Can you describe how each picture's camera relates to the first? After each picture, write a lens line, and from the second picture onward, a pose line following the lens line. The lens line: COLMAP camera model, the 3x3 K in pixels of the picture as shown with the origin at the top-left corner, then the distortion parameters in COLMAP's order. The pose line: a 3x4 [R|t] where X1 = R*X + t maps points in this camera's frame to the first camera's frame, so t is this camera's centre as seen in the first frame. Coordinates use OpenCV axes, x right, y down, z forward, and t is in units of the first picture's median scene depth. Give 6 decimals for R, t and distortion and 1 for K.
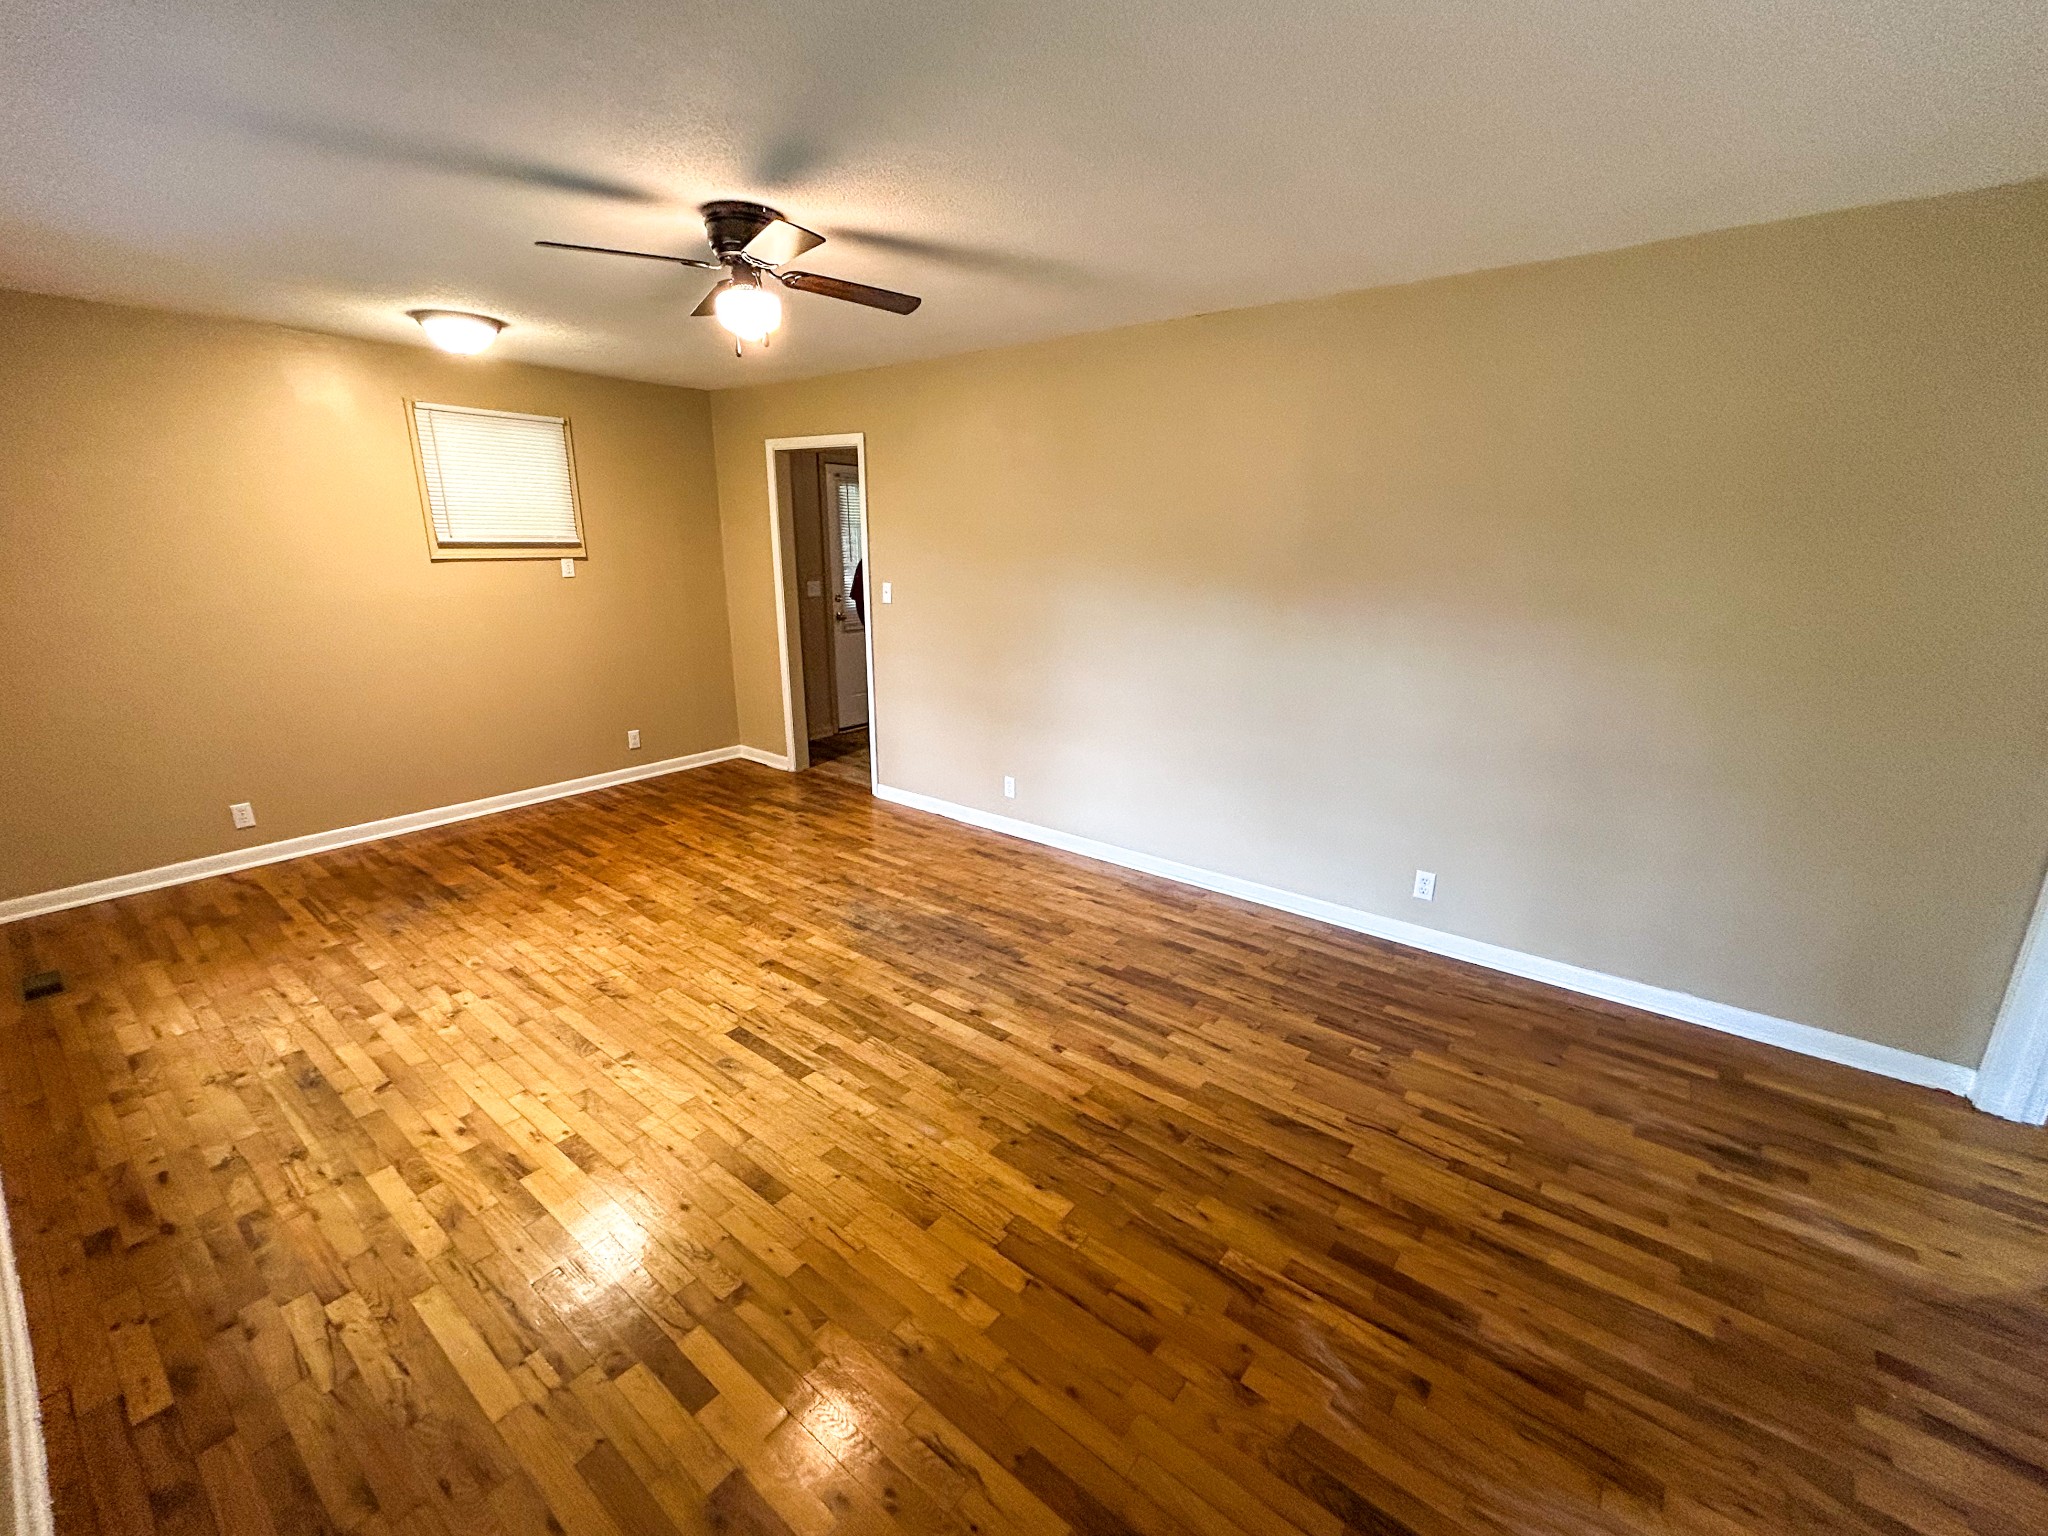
lens RADIAL K [[842.5, 0, 1020.7], [0, 842.5, 761.7], [0, 0, 1]] dist [0.000102, 0.000048]
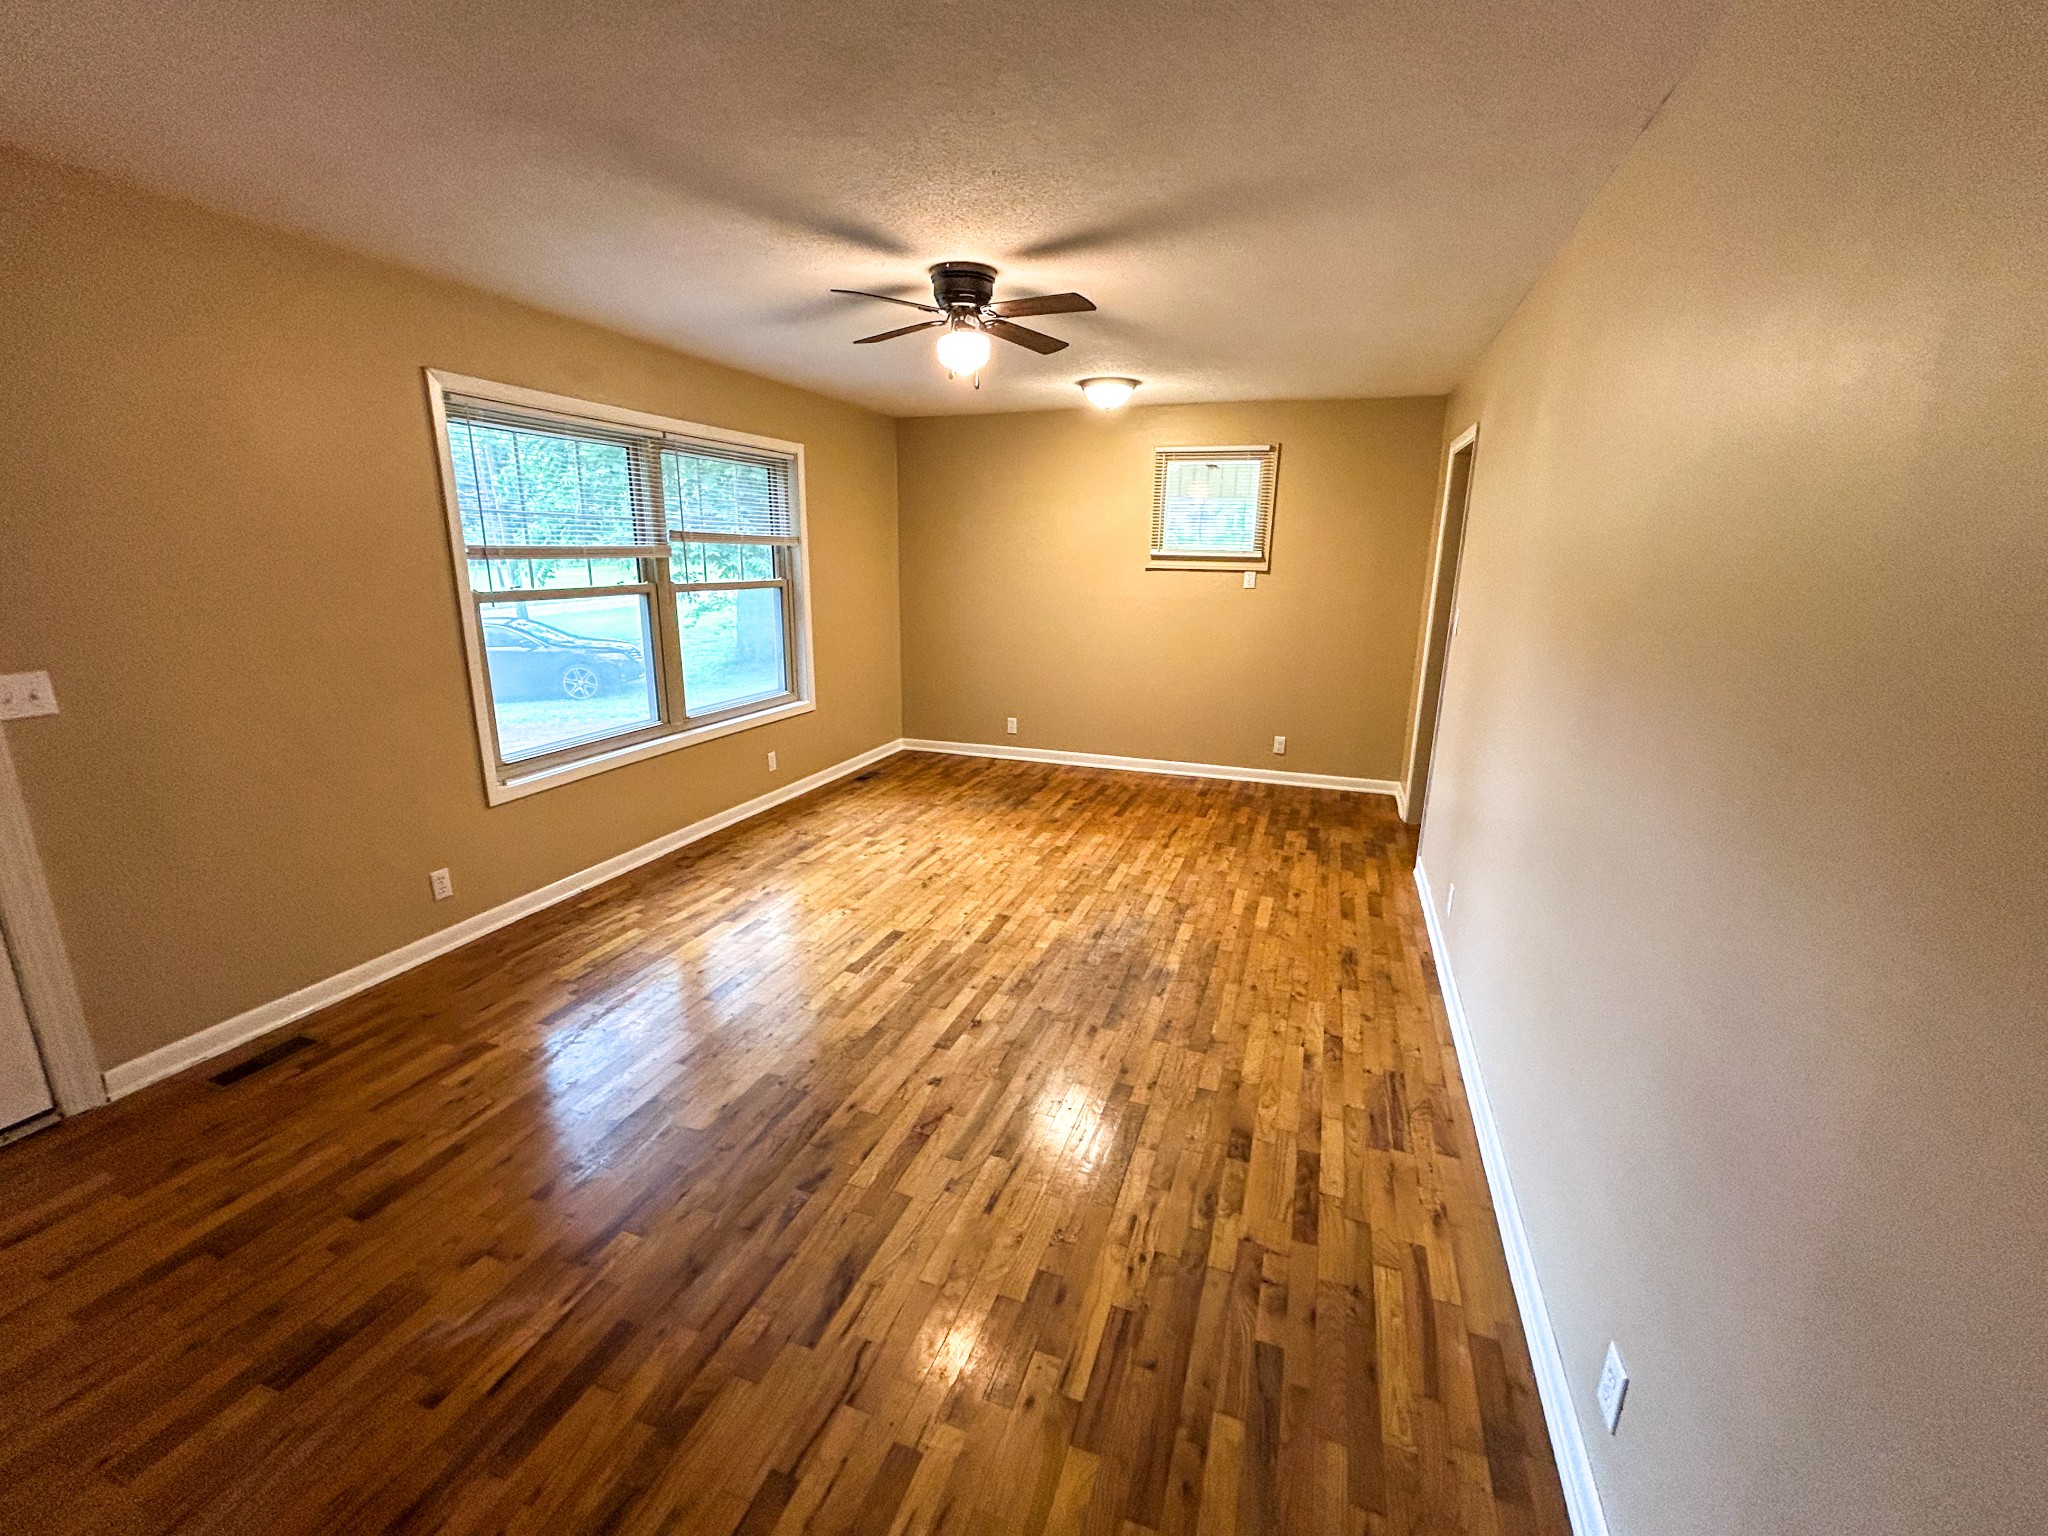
lens RADIAL K [[842.5, 0, 1026.8], [0, 842.5, 775.7], [0, 0, 1]] dist [0.000102, 0.000048]
pose [[0.342273, 0.240479, -0.908305, 0.633029], [-0.258305, 0.953529, 0.155117, -0.114678], [0.903398, 0.181527, 0.388485, 0.500426]]
